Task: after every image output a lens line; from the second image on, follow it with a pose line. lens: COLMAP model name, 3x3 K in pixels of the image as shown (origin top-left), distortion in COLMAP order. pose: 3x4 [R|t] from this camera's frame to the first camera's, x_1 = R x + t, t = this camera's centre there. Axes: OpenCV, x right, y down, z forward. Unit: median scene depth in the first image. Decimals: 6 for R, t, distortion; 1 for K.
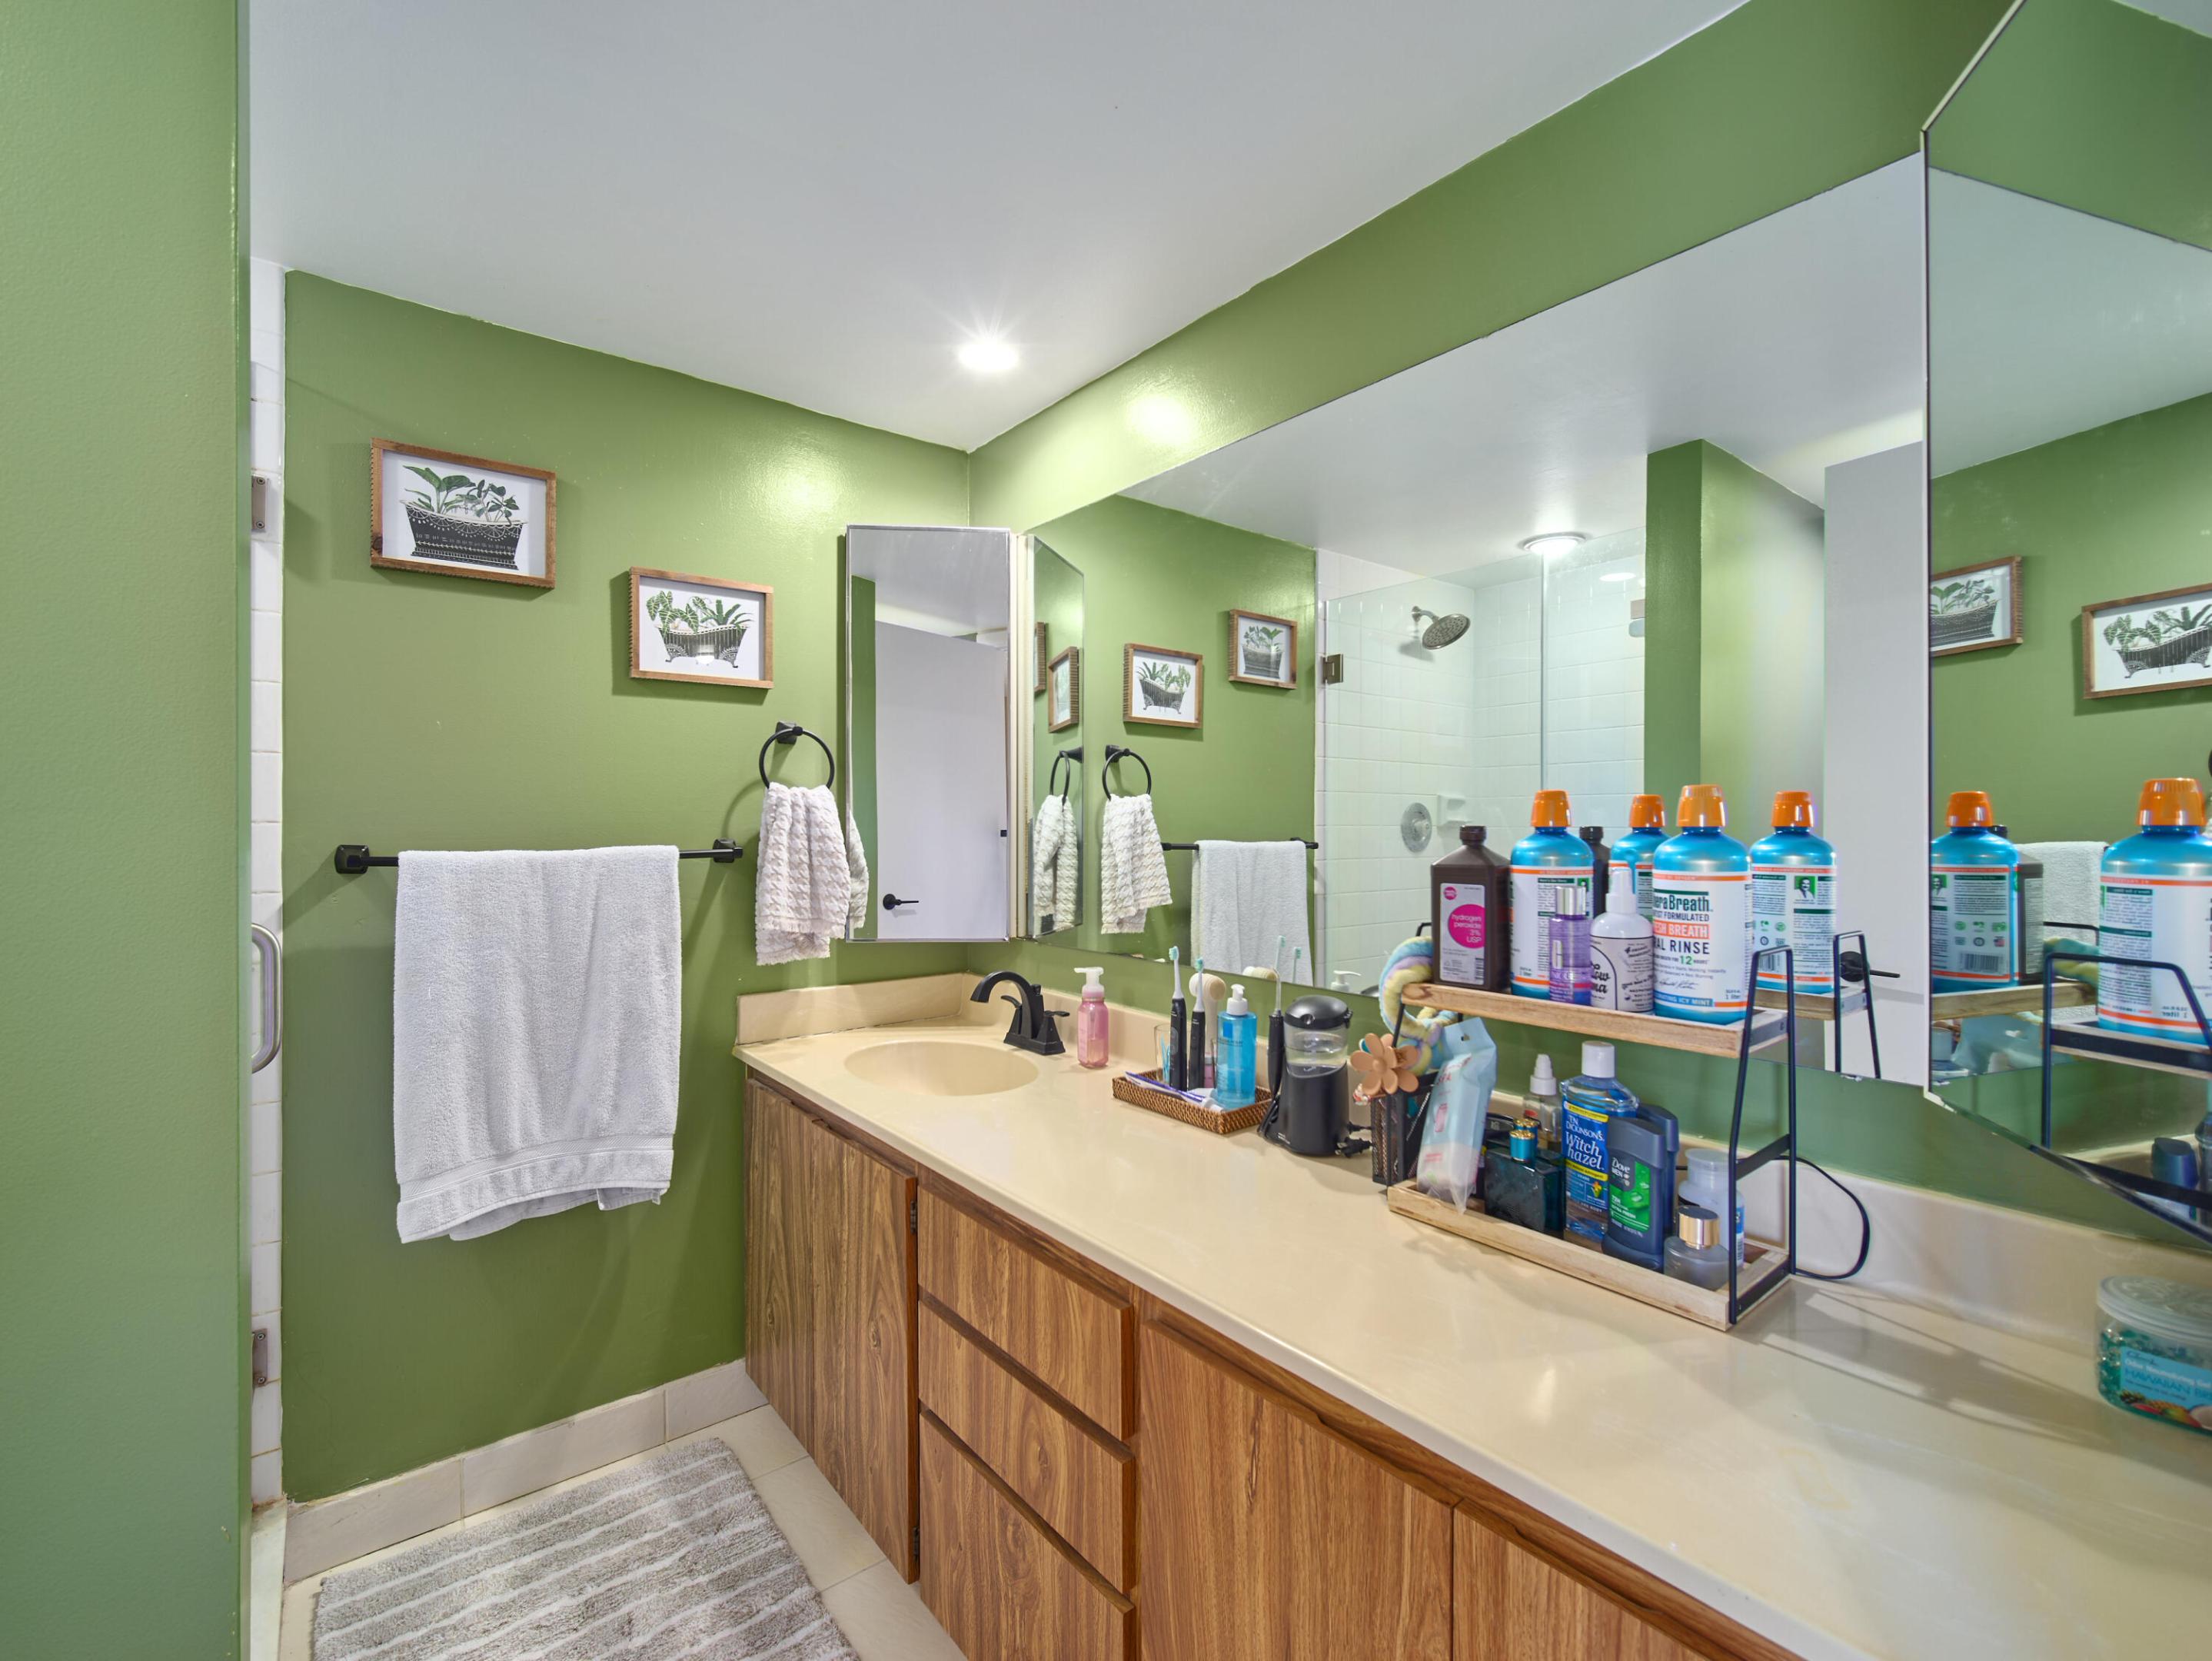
lens RADIAL K [[983.1, 0, 1106.0], [0, 983.1, 830.5], [0, 0, 1]] dist [-0.014483, 0.000269]
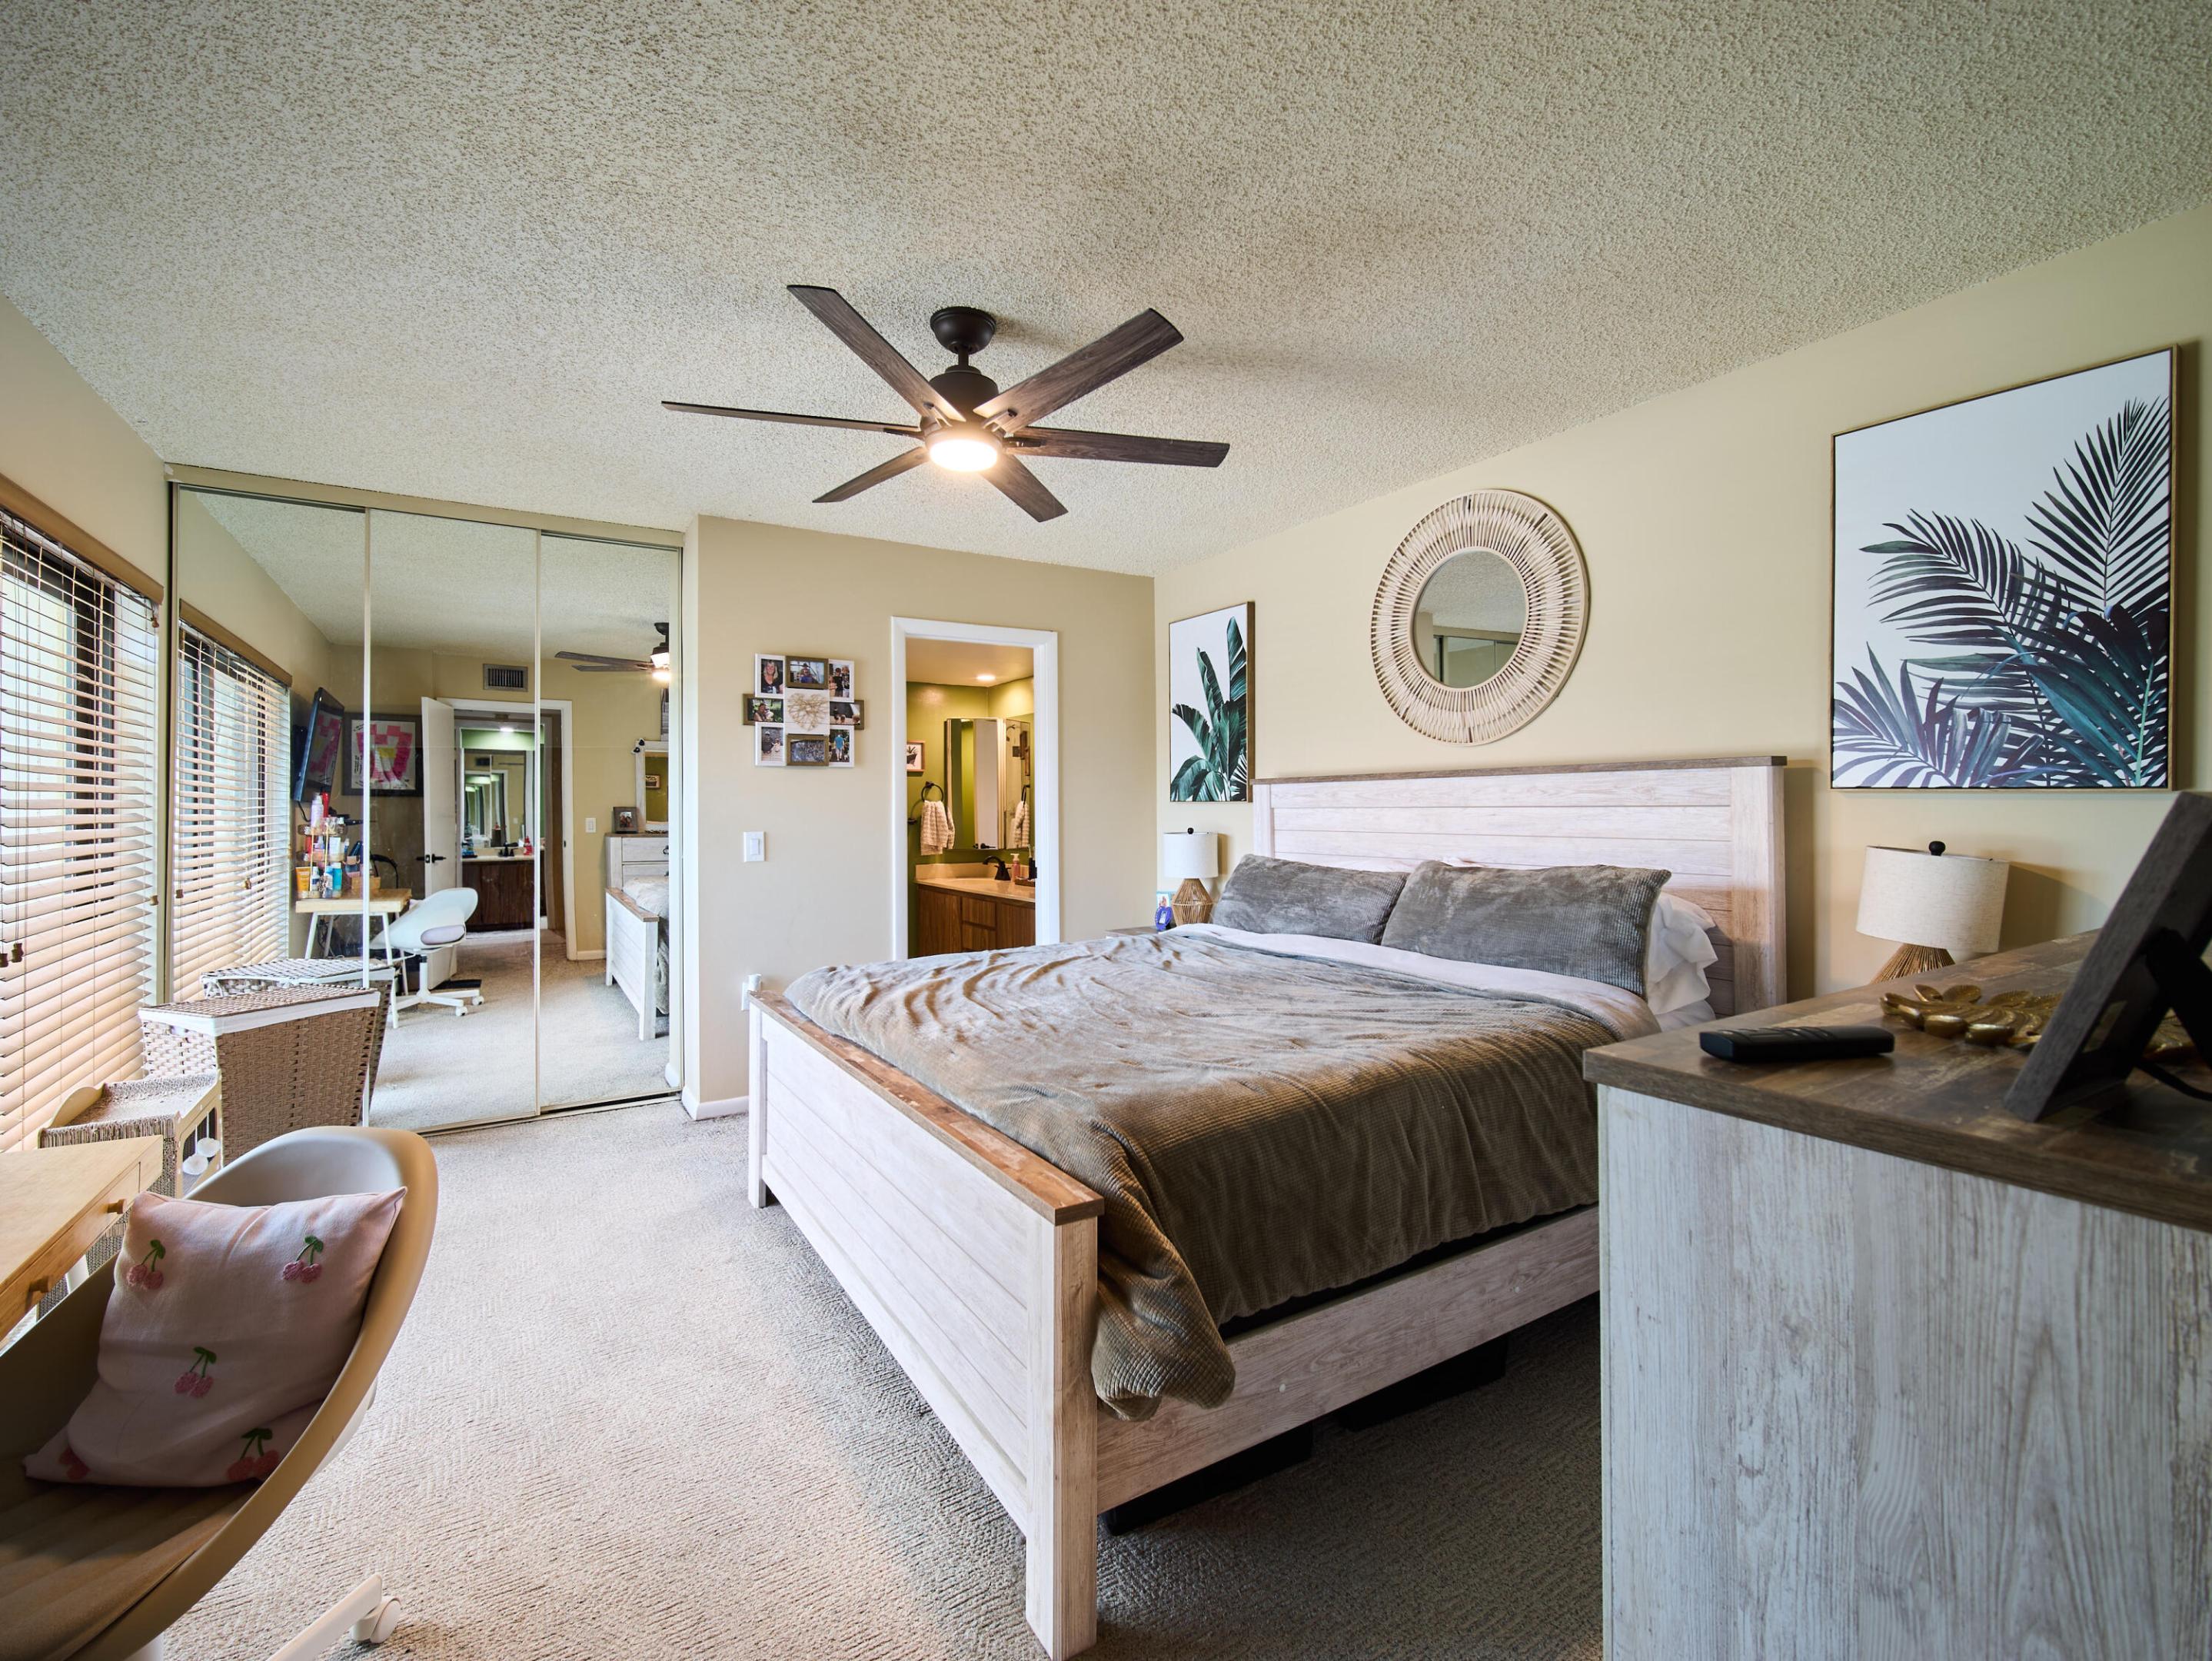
lens RADIAL K [[983.1, 0, 1106.0], [0, 983.1, 830.5], [0, 0, 1]] dist [-0.014483, 0.000269]
pose [[0.994465, -0.000818, -0.105067, 0.615067], [0.002981, 0.999787, 0.020433, -0.013382], [0.105028, -0.020633, 0.994255, -2.233386]]
